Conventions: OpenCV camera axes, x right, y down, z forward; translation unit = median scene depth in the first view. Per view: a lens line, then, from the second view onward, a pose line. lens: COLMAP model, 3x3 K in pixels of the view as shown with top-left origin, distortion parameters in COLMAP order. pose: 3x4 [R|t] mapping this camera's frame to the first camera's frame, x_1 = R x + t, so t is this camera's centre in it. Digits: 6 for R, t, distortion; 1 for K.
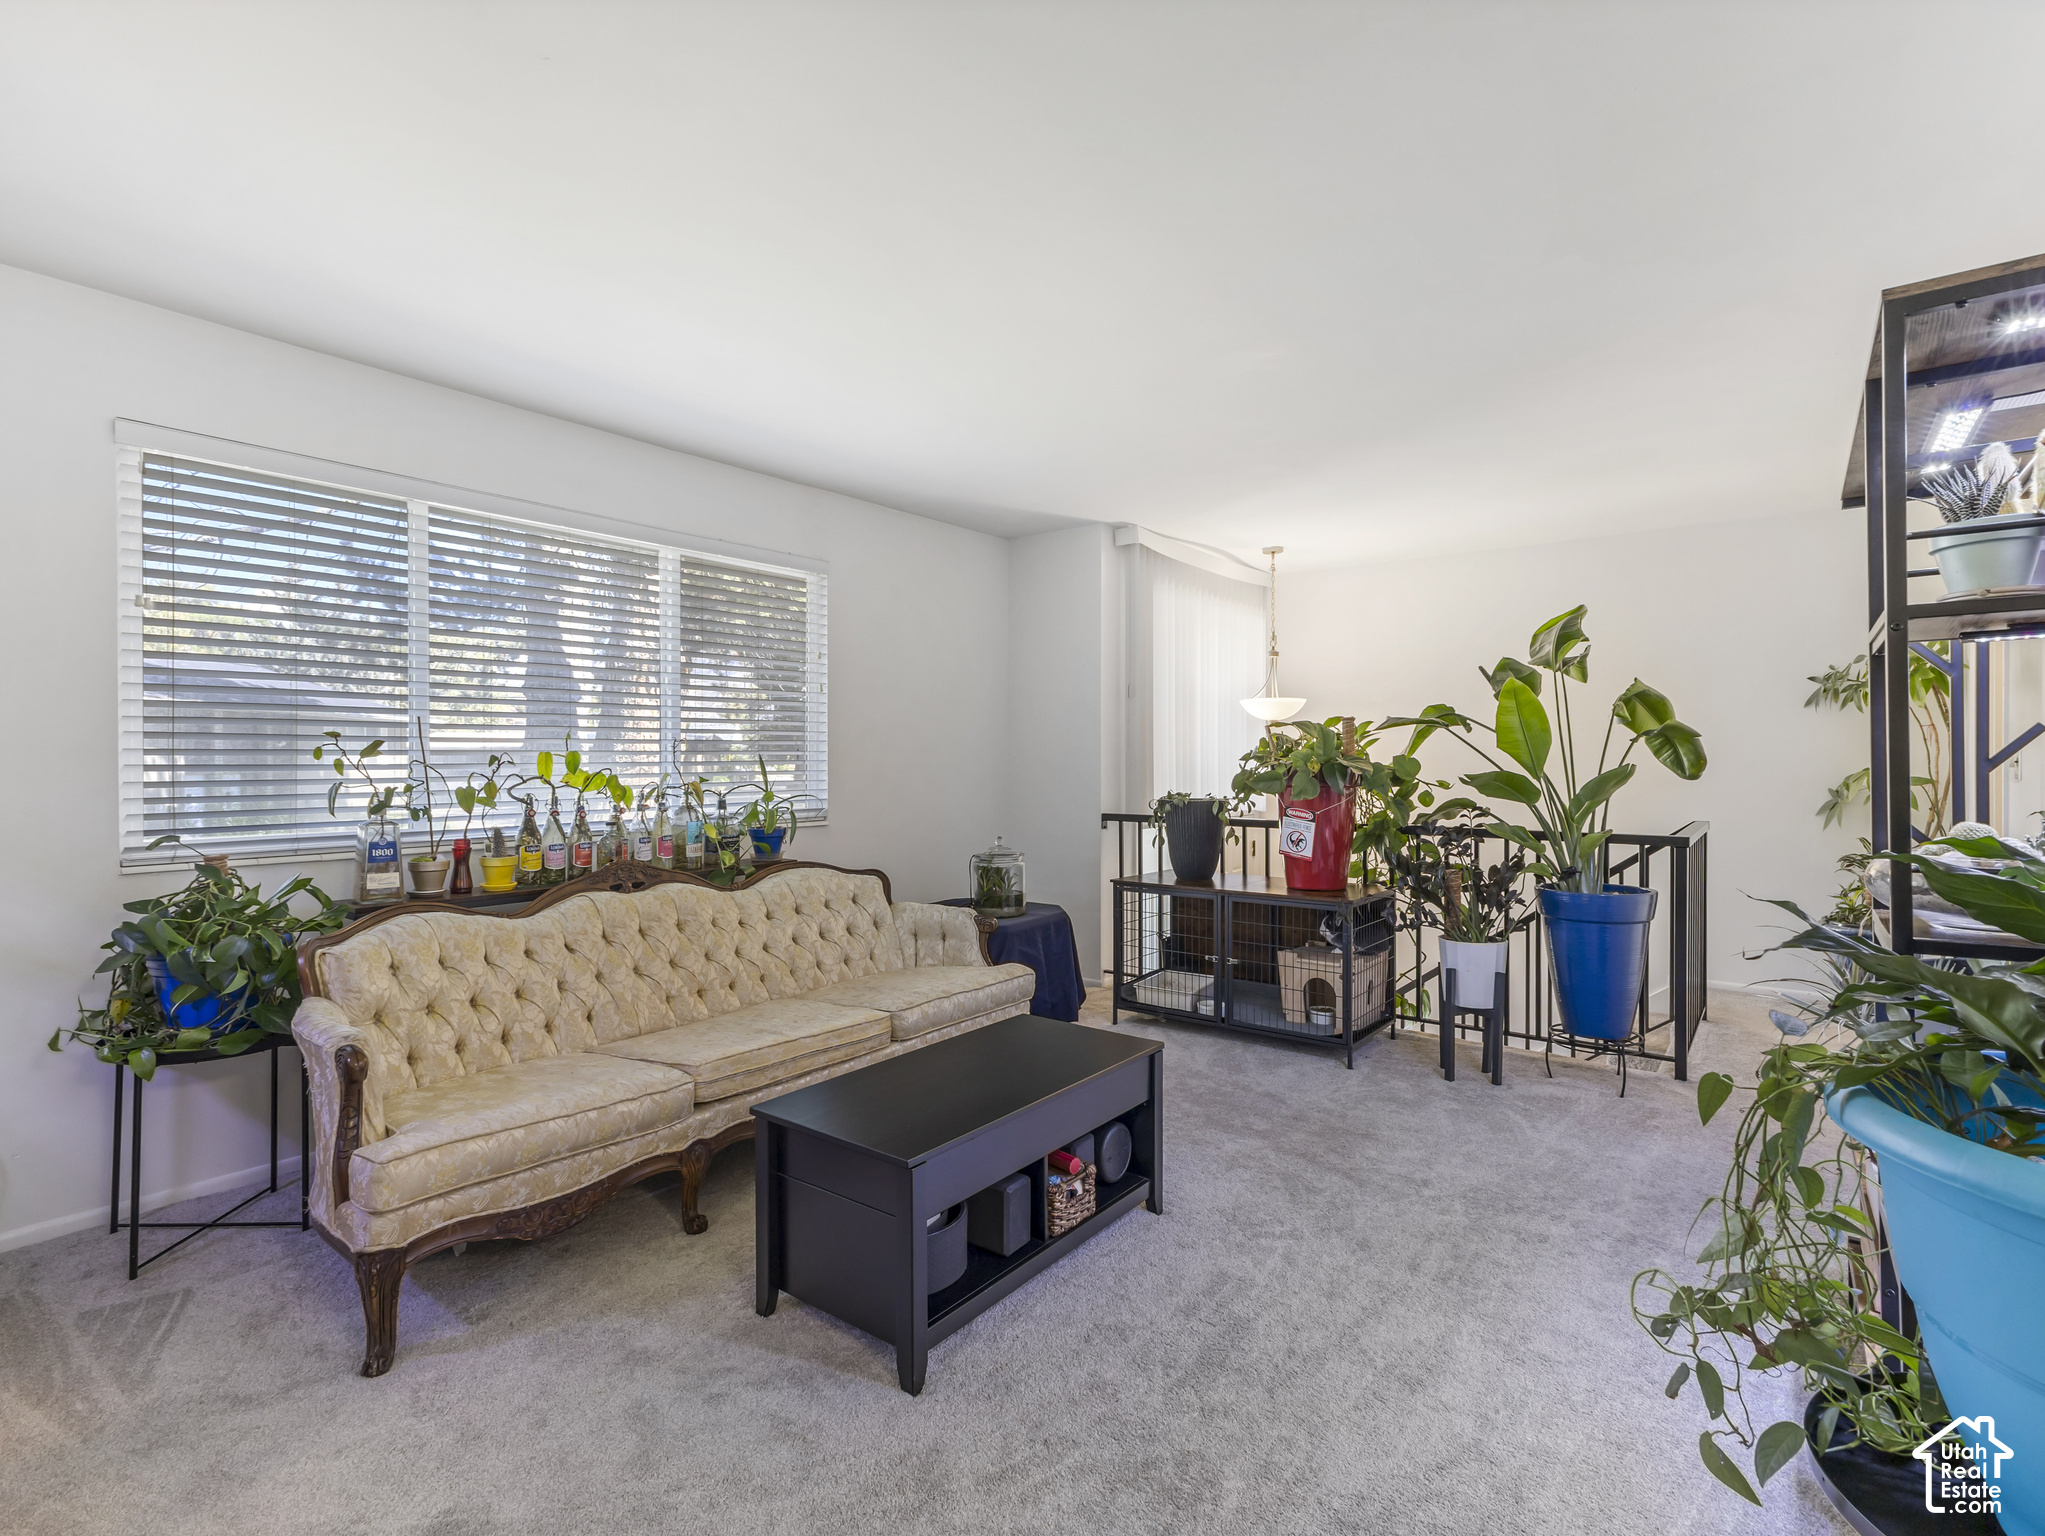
lens RADIAL K [[1001.3, 0, 1020.4], [0, 1001.3, 757.9], [0, 0, 1]] dist [0.006083, 0.000875]
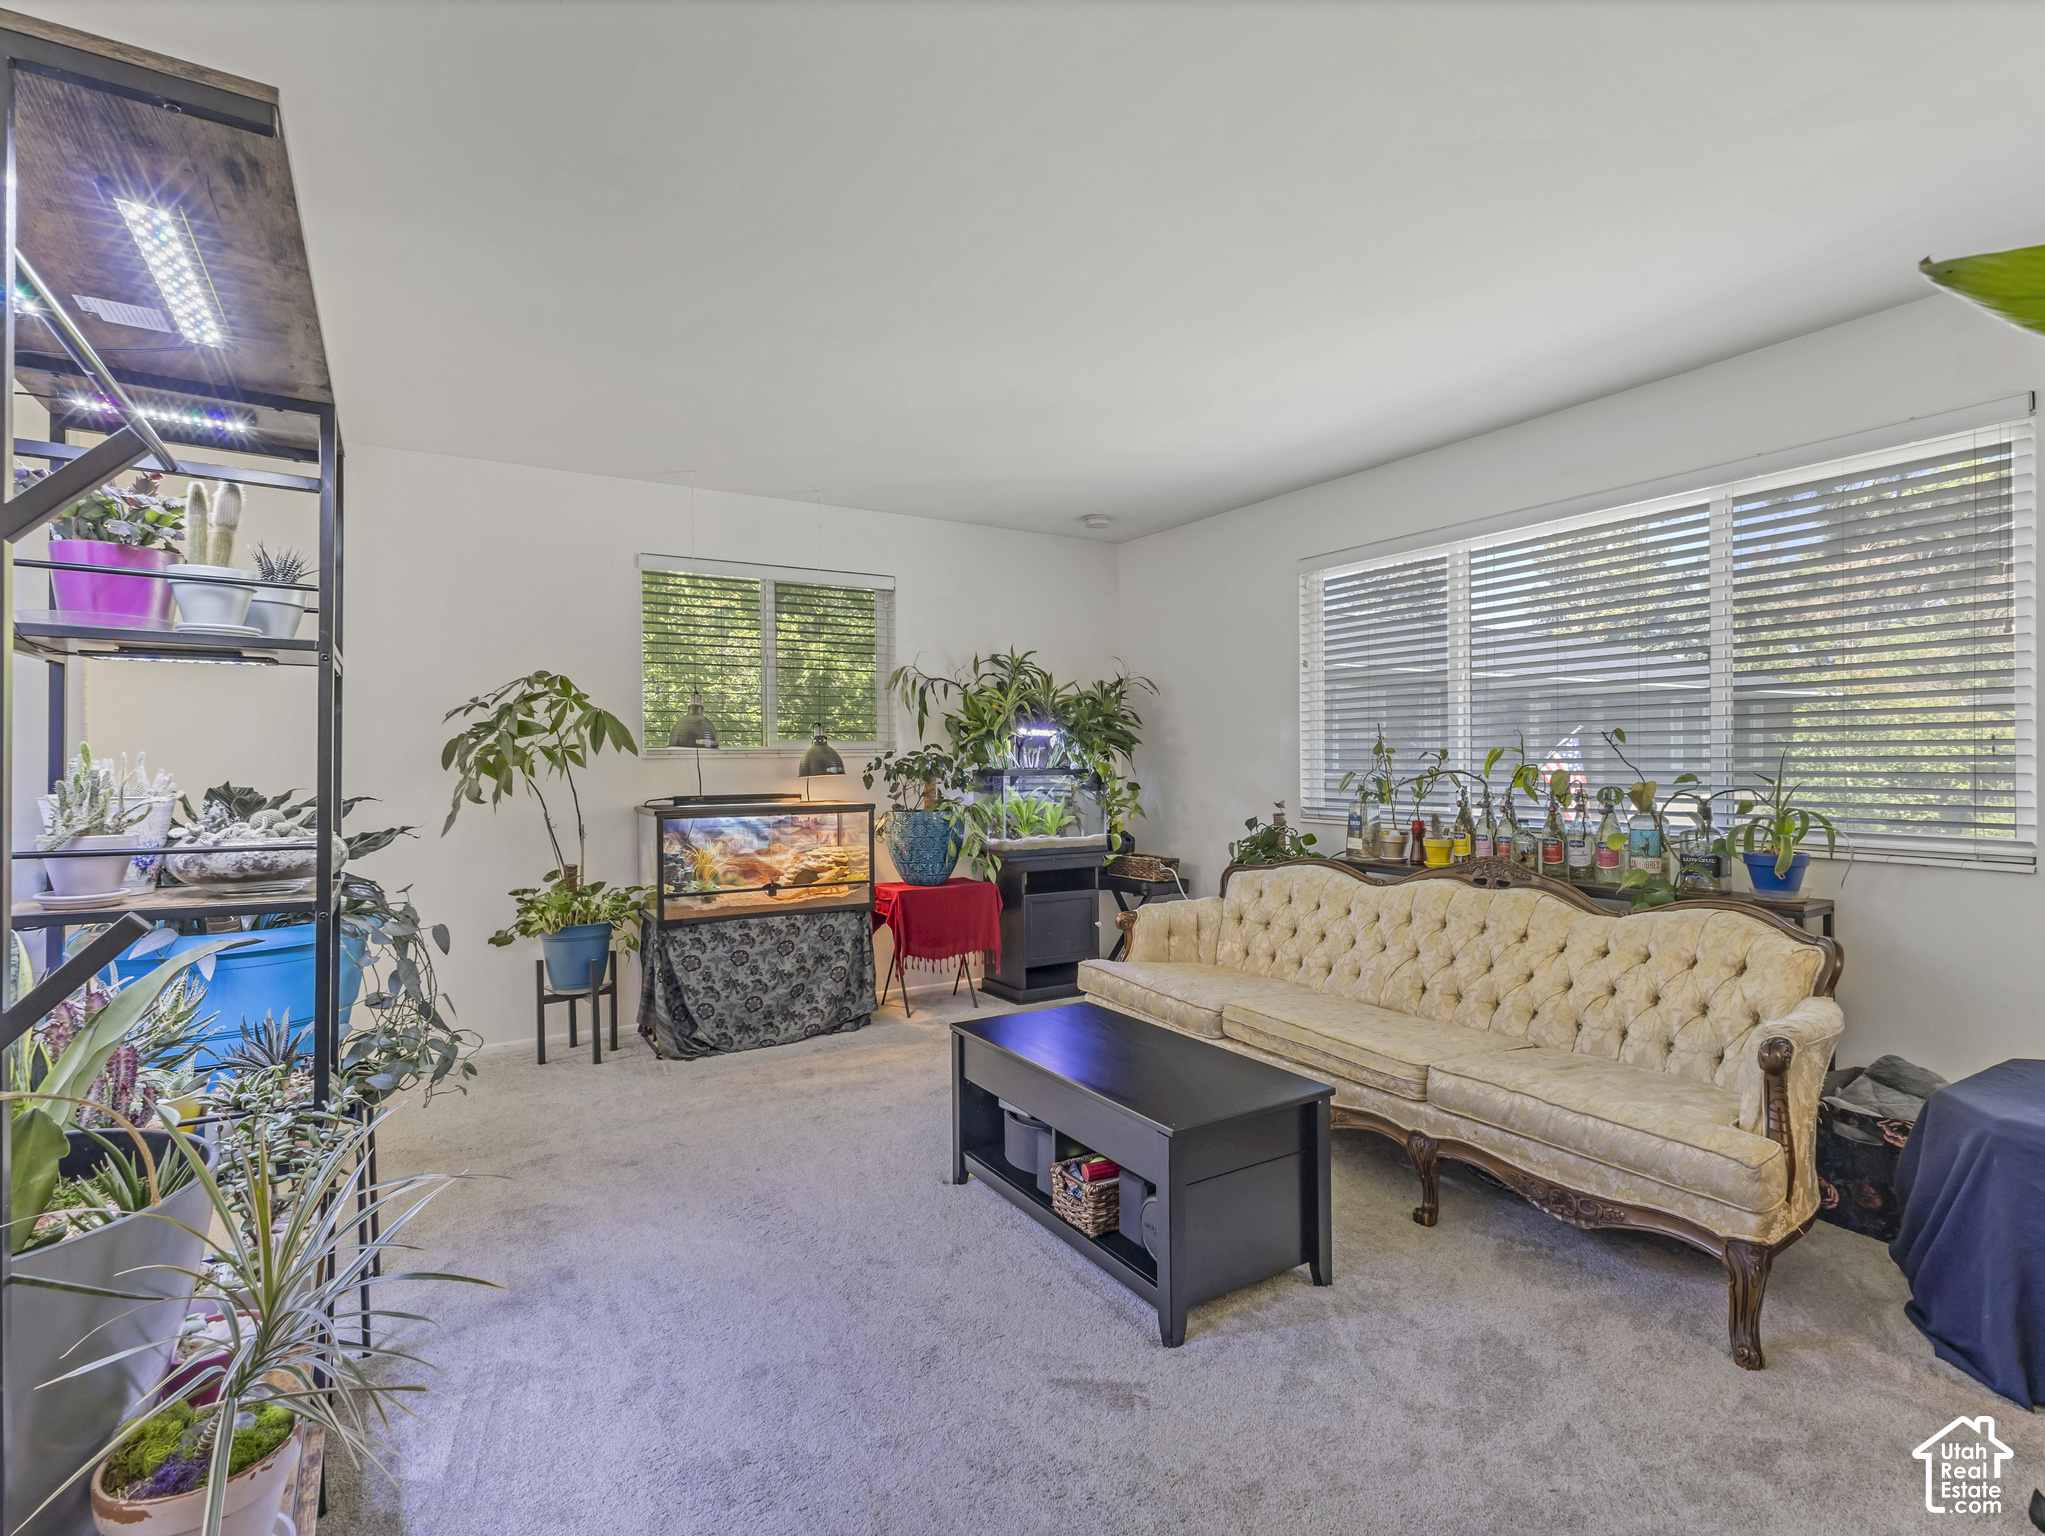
lens RADIAL K [[1001.3, 0, 1020.4], [0, 1001.3, 757.9], [0, 0, 1]] dist [0.006083, 0.000875]
pose [[-0.348734, 0.009864, -0.937170, 0.719100], [0.012916, 0.999900, 0.005718, -0.008951], [0.937133, -0.010110, -0.348827, 0.922744]]
